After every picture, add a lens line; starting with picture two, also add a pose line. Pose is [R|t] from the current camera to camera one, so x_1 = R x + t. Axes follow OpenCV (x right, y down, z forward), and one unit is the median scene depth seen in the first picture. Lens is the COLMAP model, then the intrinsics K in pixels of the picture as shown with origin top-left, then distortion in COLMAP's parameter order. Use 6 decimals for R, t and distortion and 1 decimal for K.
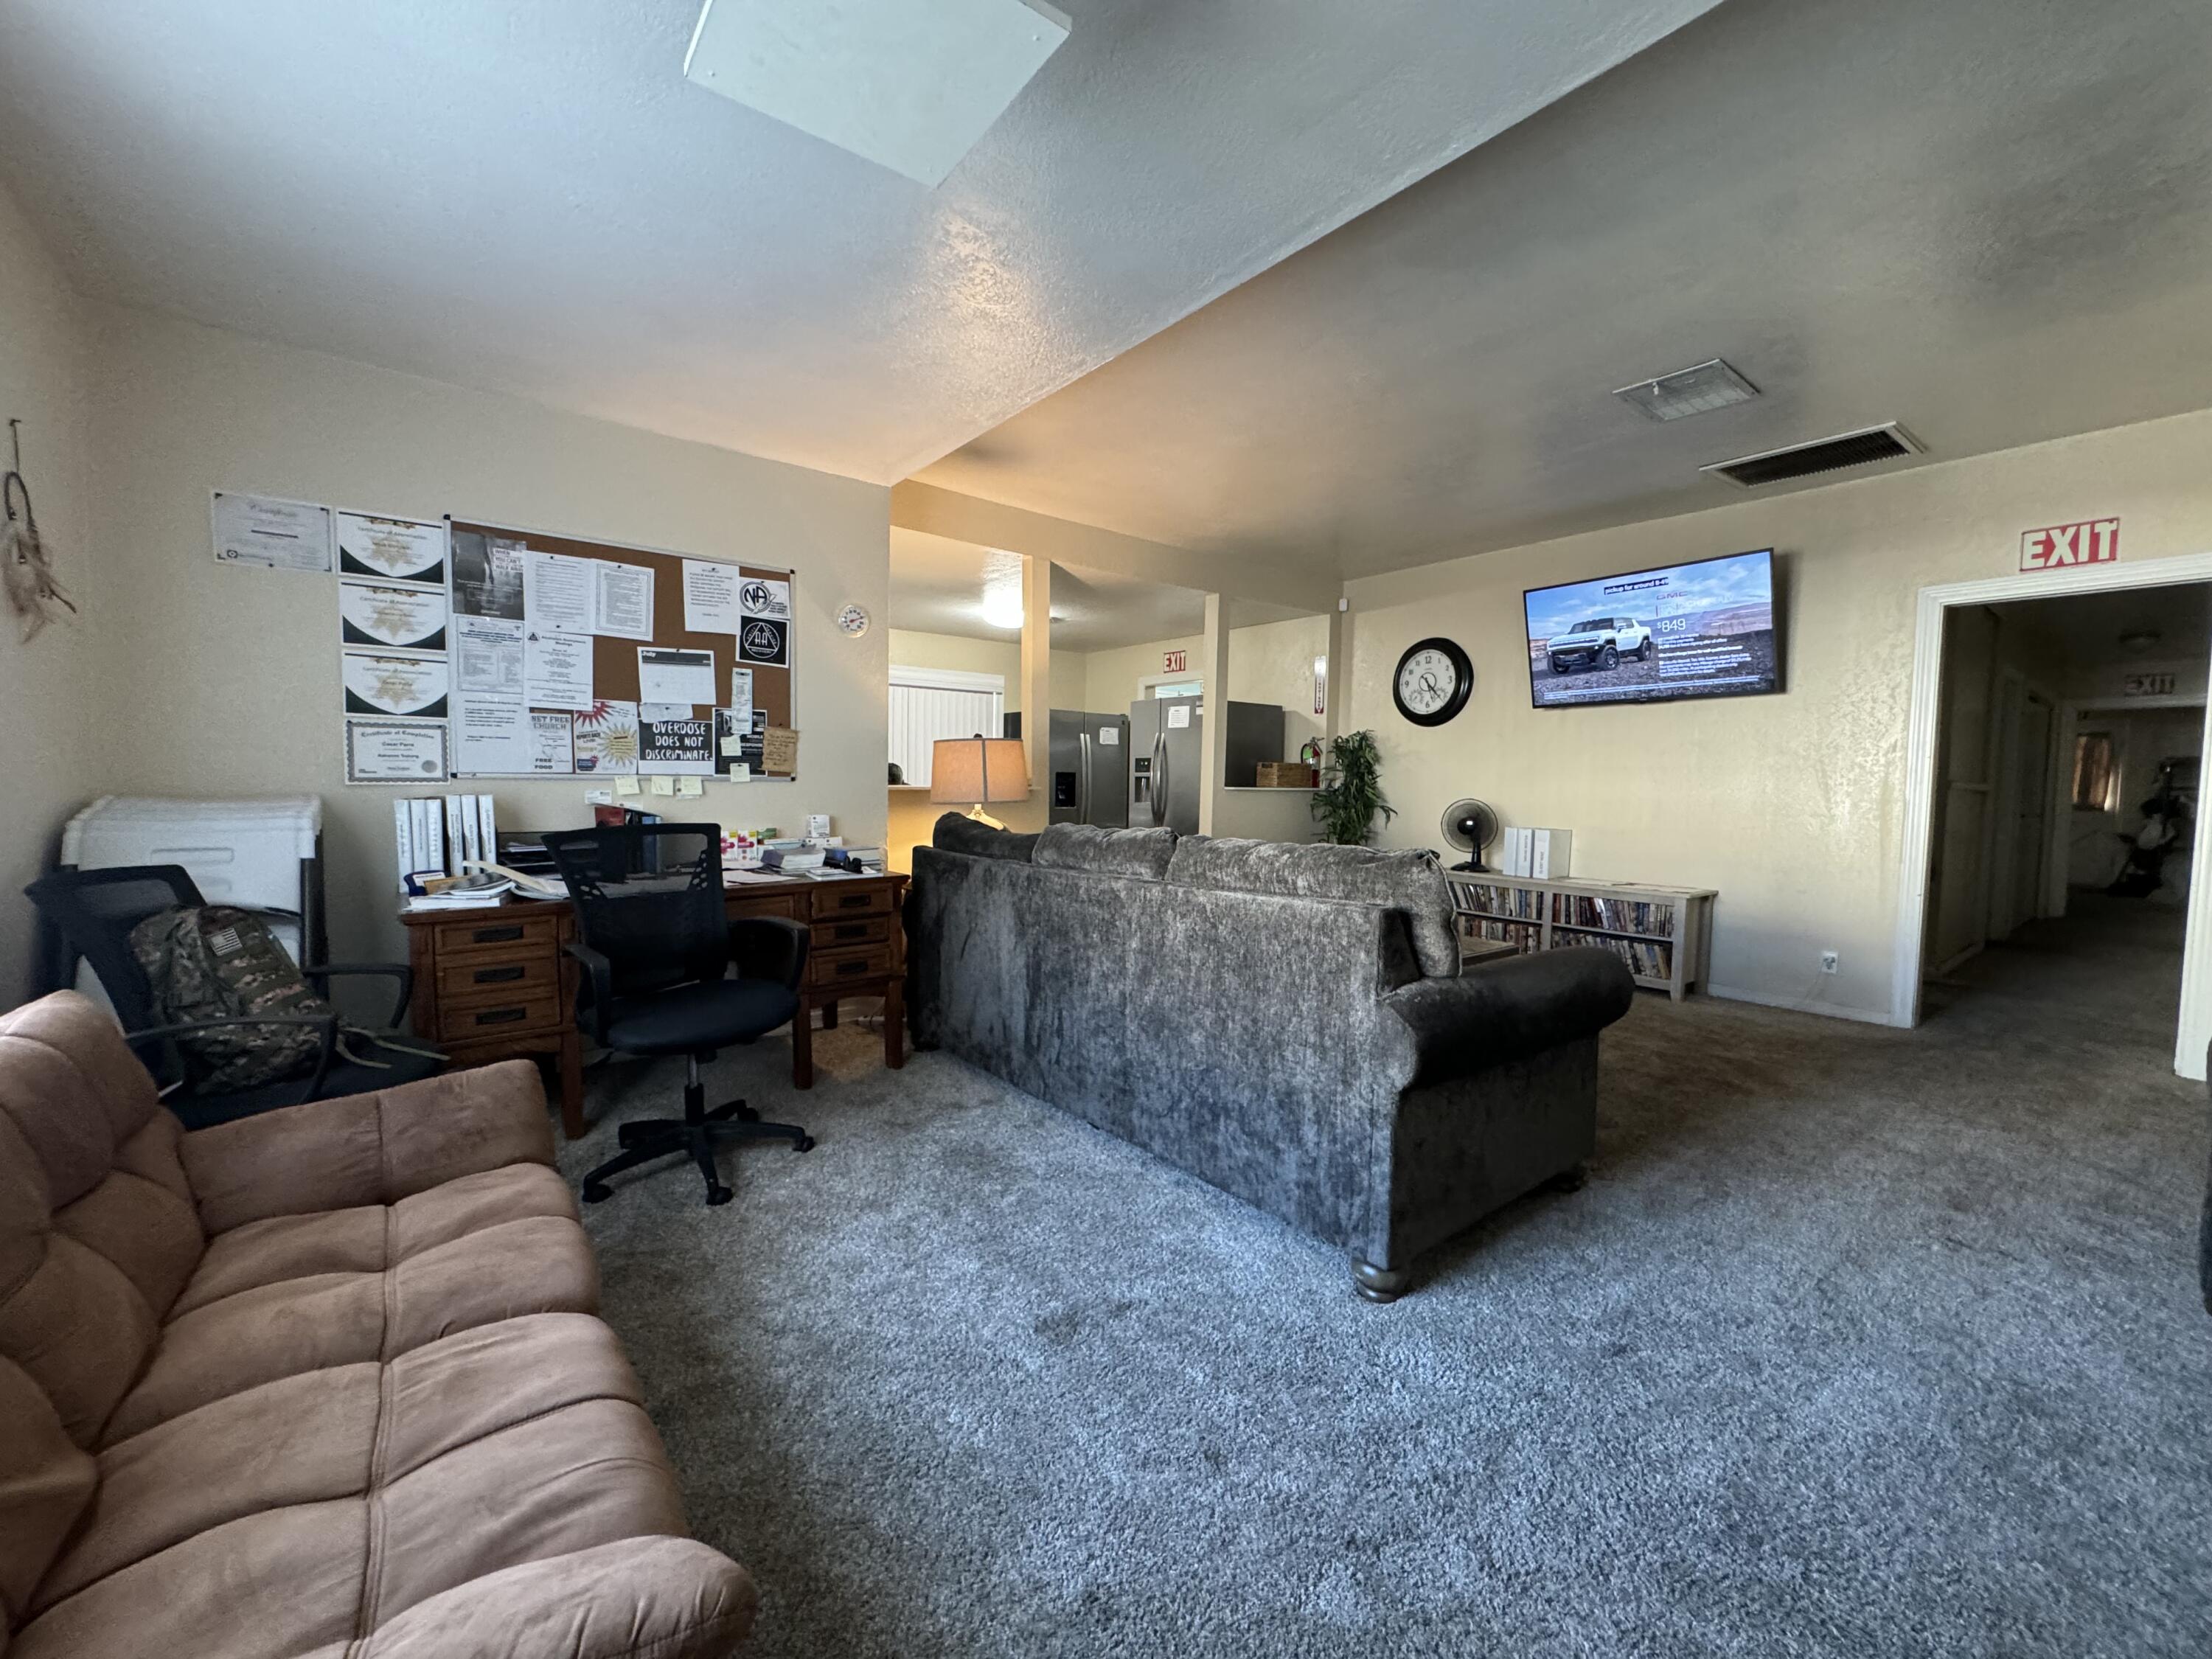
lens RADIAL K [[885.9, 0, 1109.6], [0, 885.9, 823.7], [0, 0, 1]] dist [-0.001127, -0.000084]
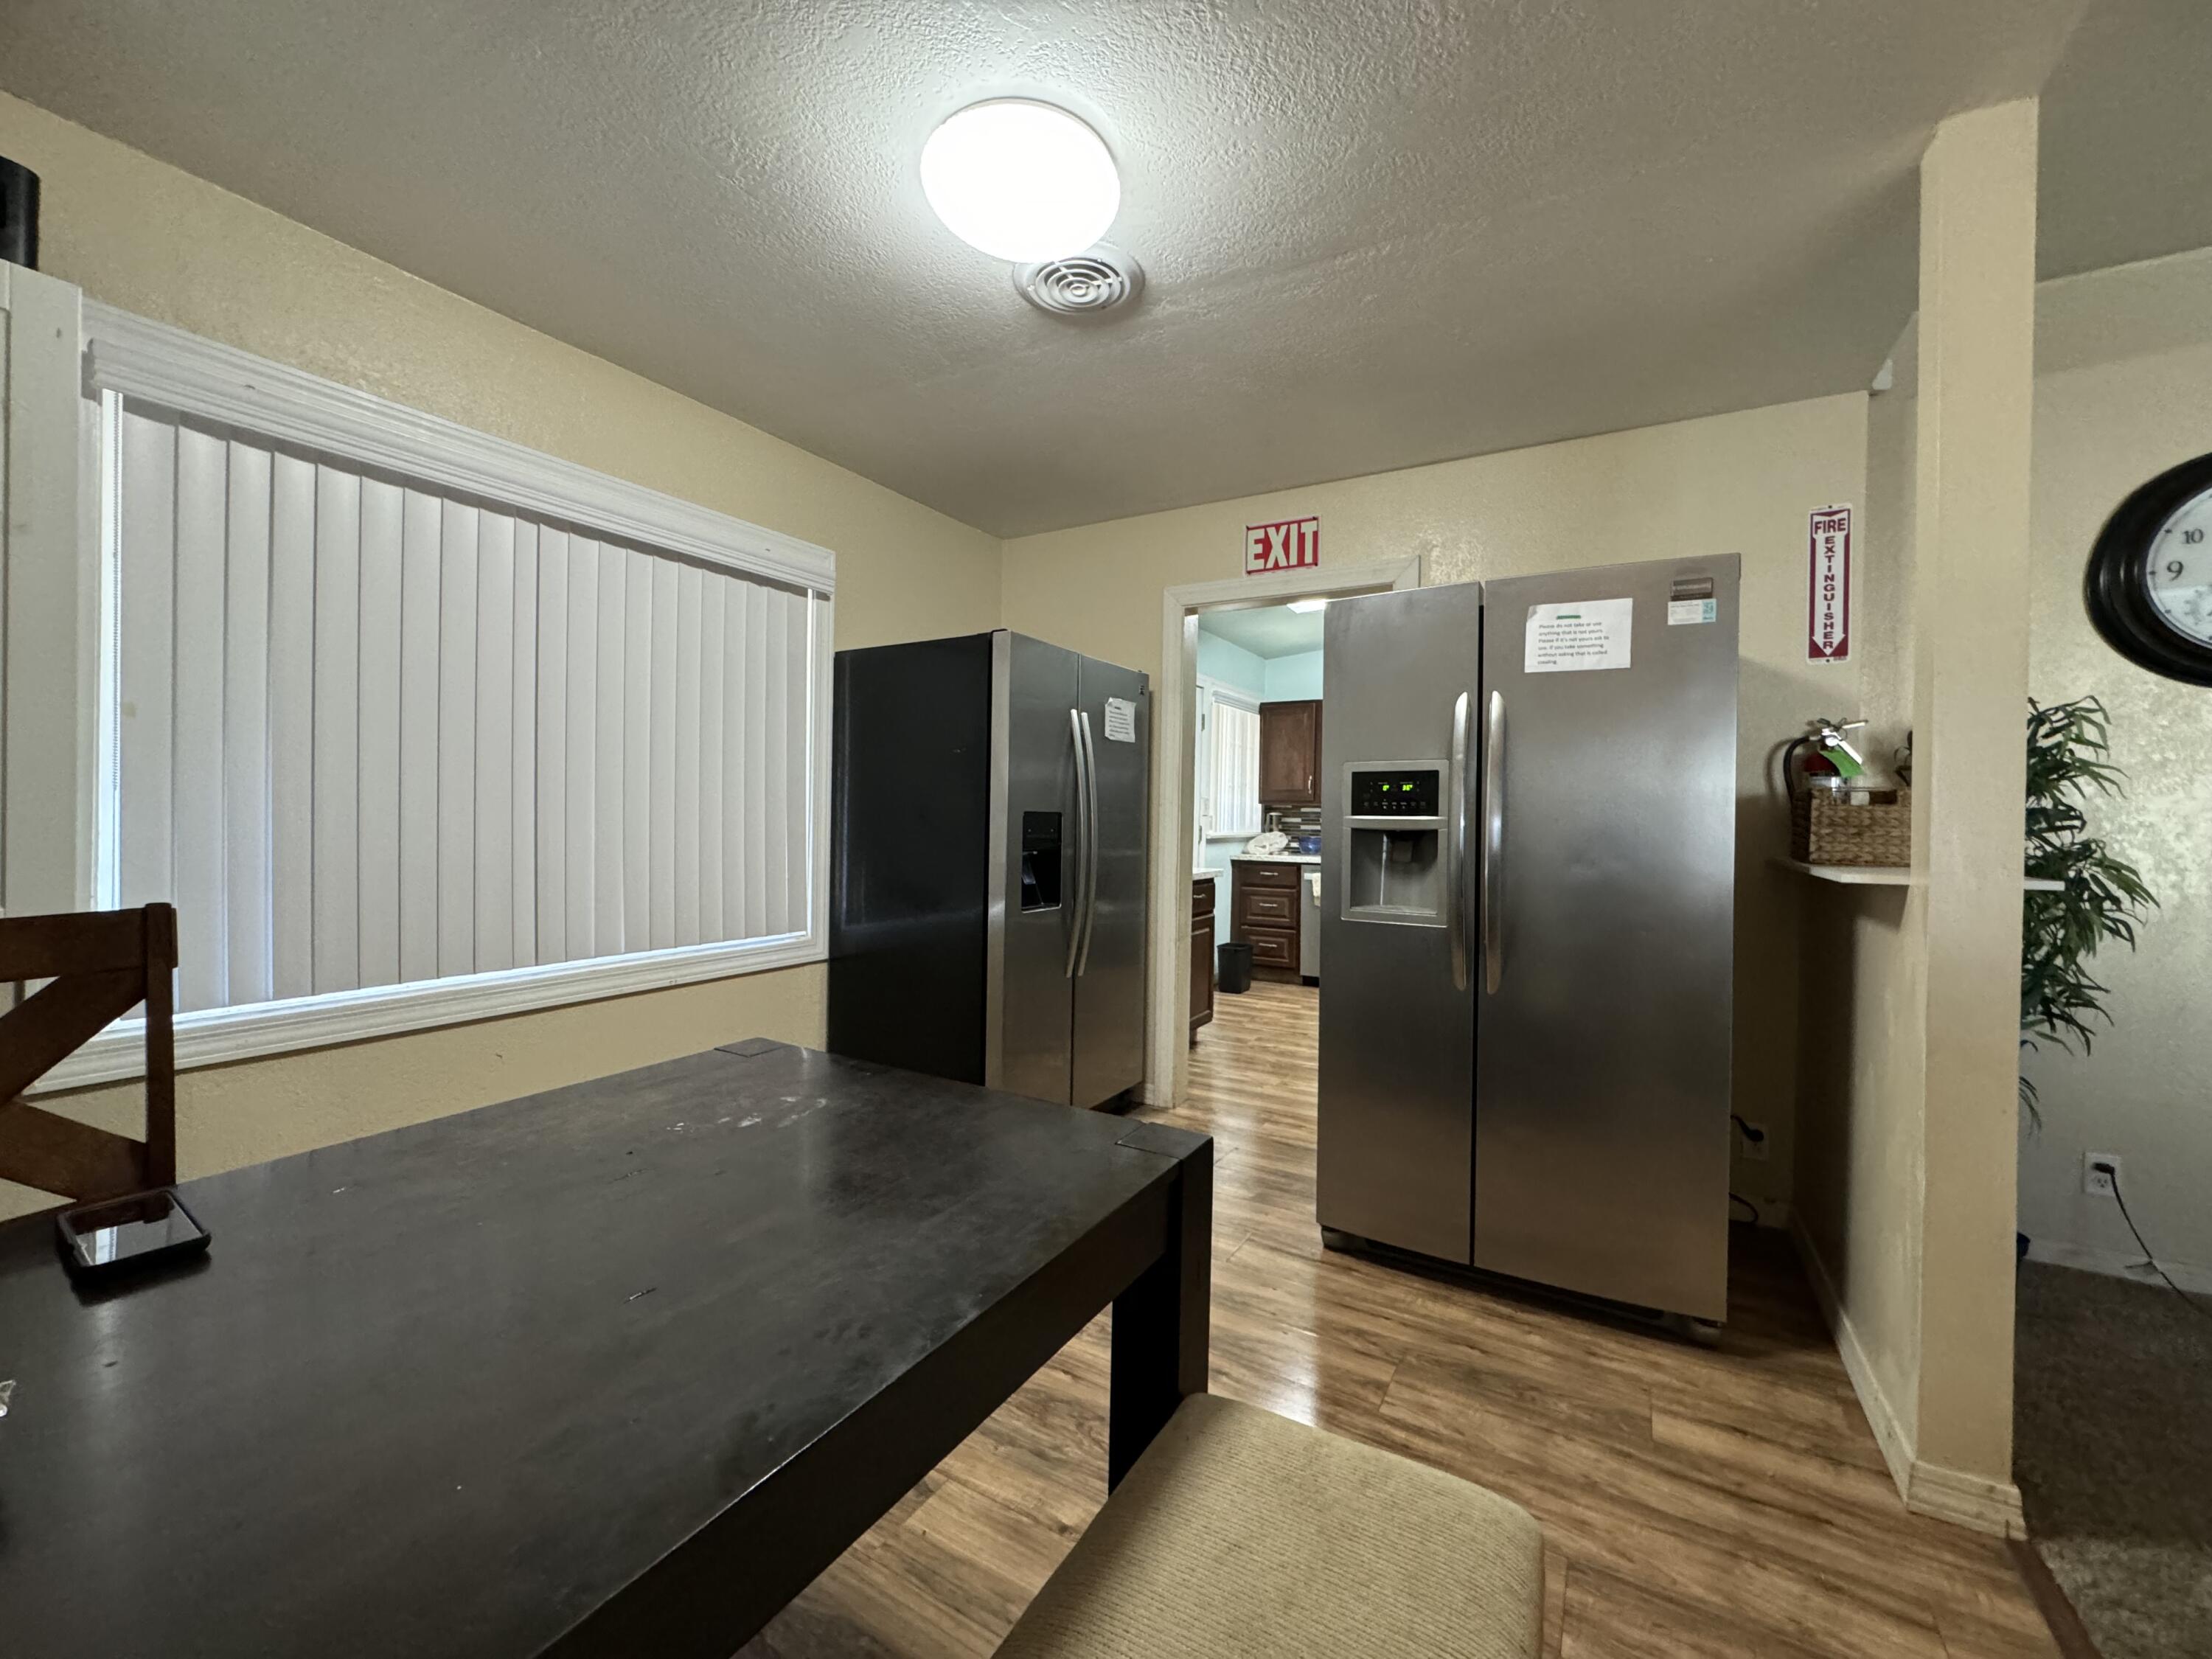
lens RADIAL K [[885.9, 0, 1109.6], [0, 885.9, 823.7], [0, 0, 1]] dist [-0.001127, -0.000084]
pose [[0.929185, -0.003717, 0.369597, -0.090215], [0.017269, 0.999294, -0.033367, -0.022135], [-0.369212, 0.037387, 0.928593, 0.367429]]
